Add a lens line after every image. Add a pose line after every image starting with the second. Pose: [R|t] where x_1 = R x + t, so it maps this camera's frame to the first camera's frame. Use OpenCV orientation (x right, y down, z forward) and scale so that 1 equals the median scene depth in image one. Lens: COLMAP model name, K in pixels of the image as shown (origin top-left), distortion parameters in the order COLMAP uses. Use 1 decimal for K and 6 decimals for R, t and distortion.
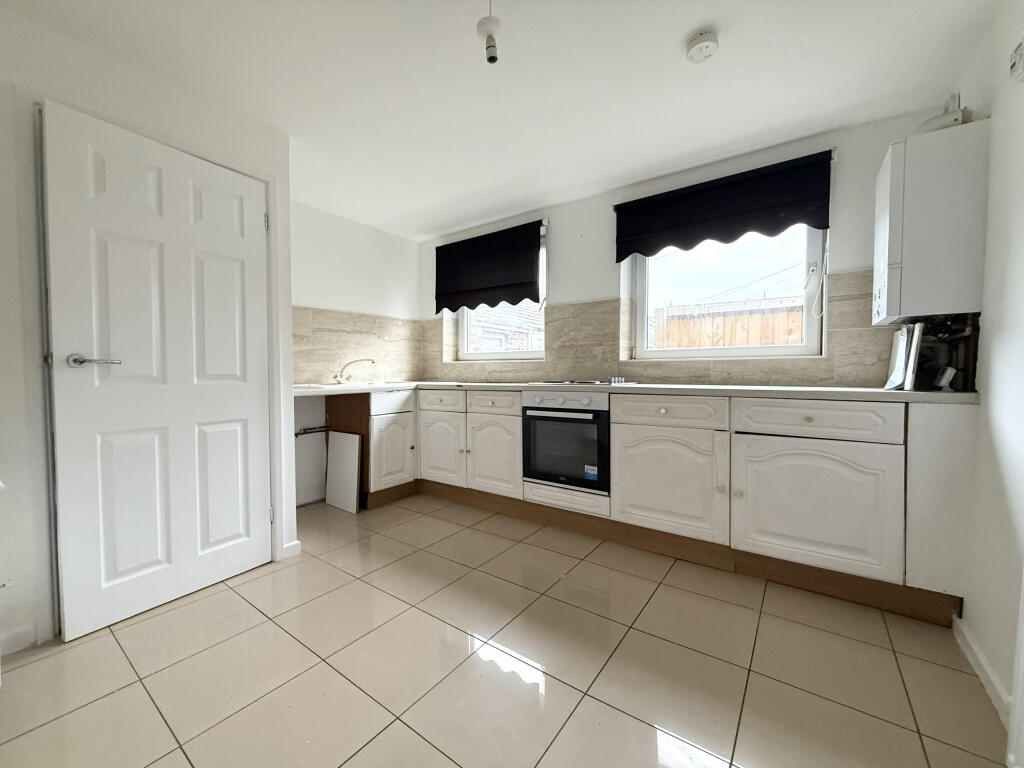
lens RADIAL K [[409.0, 0, 511.8], [0, 409.0, 382.0], [0, 0, 1]] dist [-0.002305, -0.000083]
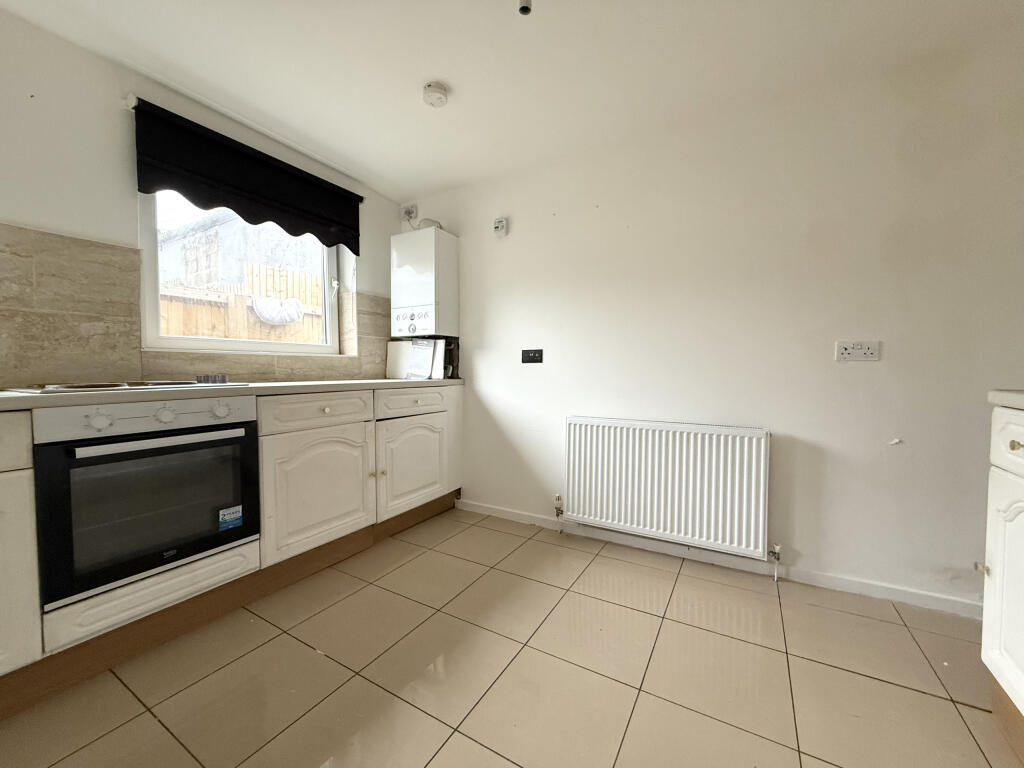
lens RADIAL K [[409.0, 0, 511.5], [0, 409.0, 386.4], [0, 0, 1]] dist [-0.002305, -0.000083]
pose [[-0.103334, -0.036280, 0.993985, -0.518713], [0.028607, 0.998813, 0.039430, -0.004877], [-0.994235, 0.032510, -0.102173, 0.622673]]
